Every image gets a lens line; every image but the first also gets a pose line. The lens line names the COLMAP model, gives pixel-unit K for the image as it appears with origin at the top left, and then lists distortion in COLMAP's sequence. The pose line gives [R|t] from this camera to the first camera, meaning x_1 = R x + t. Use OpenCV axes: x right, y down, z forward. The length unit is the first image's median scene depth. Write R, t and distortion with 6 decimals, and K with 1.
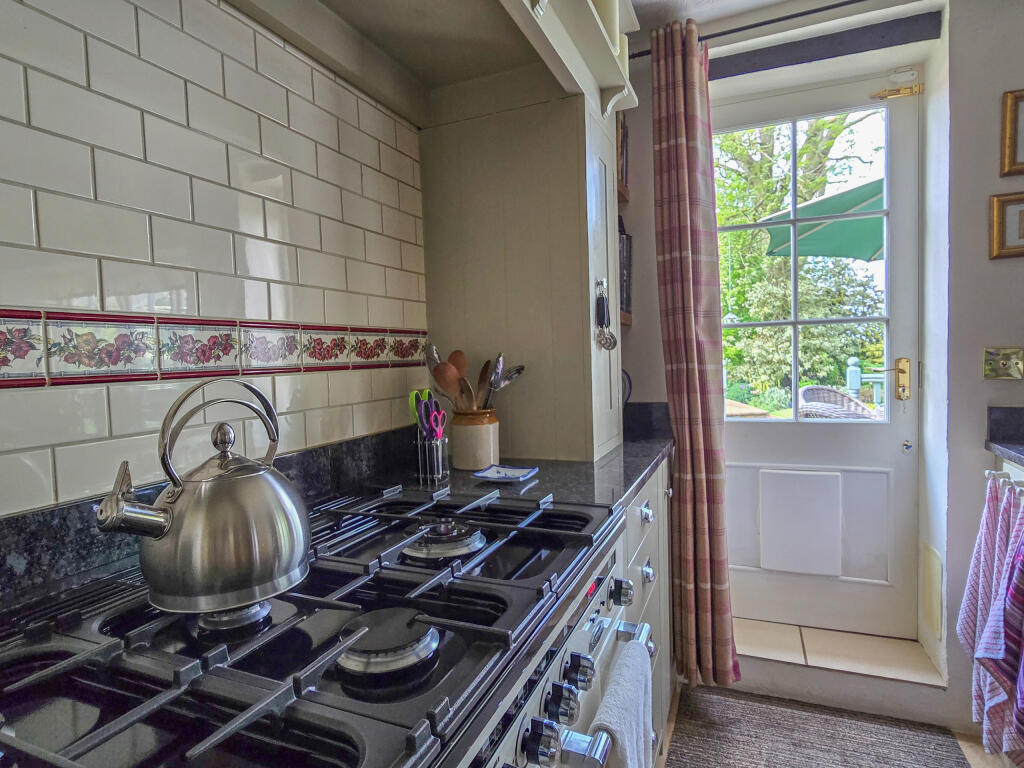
lens RADIAL K [[557.8, 0, 512.1], [0, 557.8, 379.8], [0, 0, 1]] dist [-0.000432, 0.000838]
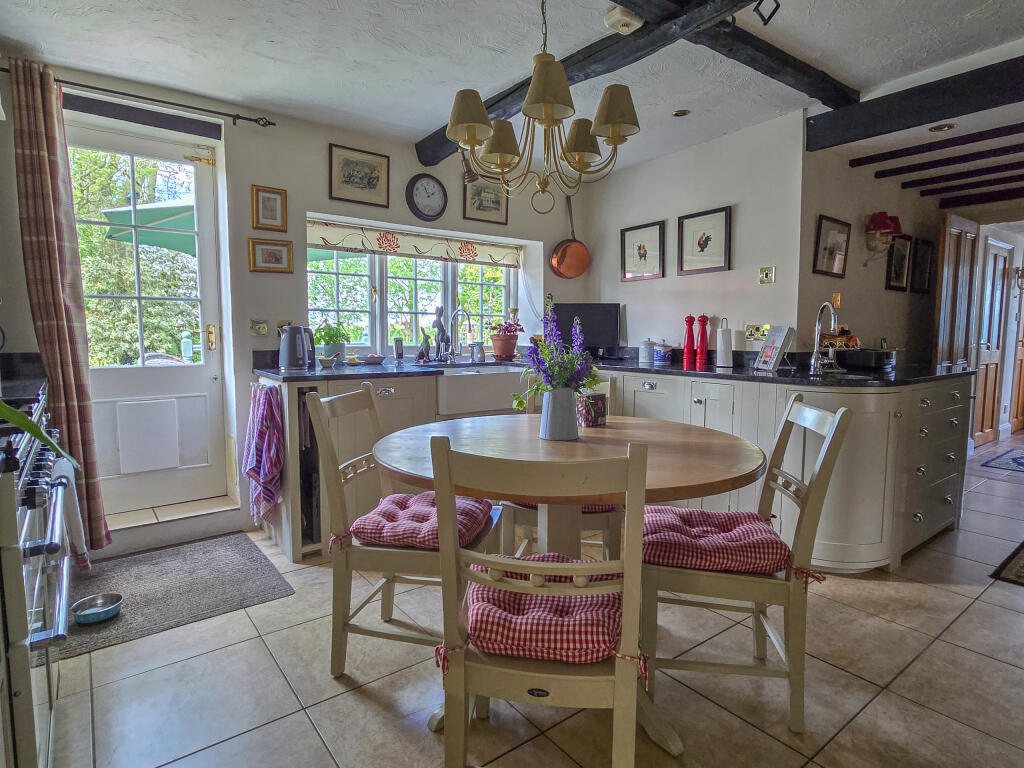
lens RADIAL K [[557.8, 0, 507.8], [0, 557.8, 380.9], [0, 0, 1]] dist [-0.000432, 0.000838]
pose [[0.486837, -0.047775, 0.872185, -0.333838], [0.020267, 0.998852, 0.043400, 0.077635], [-0.873257, -0.003452, 0.487247, -0.601463]]
